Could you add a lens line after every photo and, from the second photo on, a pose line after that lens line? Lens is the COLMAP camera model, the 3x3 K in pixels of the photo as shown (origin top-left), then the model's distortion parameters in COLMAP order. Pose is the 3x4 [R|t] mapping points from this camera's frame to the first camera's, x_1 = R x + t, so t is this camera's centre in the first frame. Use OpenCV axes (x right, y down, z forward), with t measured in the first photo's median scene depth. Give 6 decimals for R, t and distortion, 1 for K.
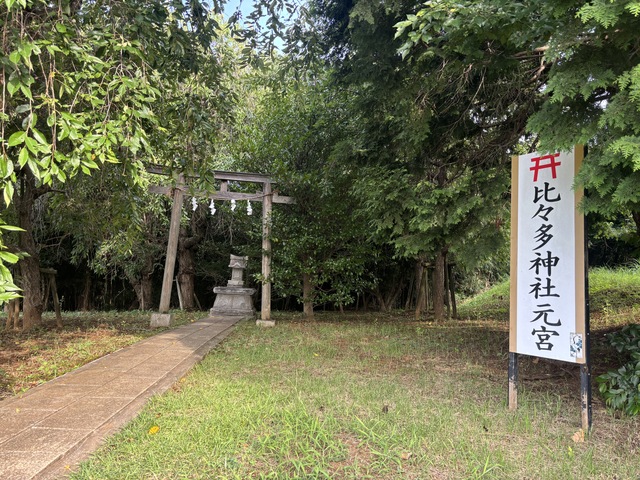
lens RADIAL K [[479.3, 0, 324.4], [0, 479.3, 242.4], [0, 0, 1]] dist [0.087536, -0.001376]
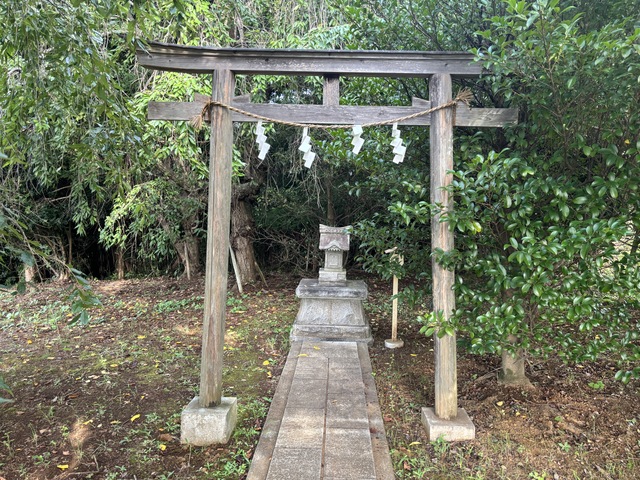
lens RADIAL K [[479.3, 0, 315.5], [0, 479.3, 241.4], [0, 0, 1]] dist [0.087536, -0.001376]
pose [[0.992825, -0.024857, -0.116965, -0.175953], [0.043776, 0.985807, 0.162077, -0.059831], [0.111276, -0.166034, 0.979821, 0.584467]]
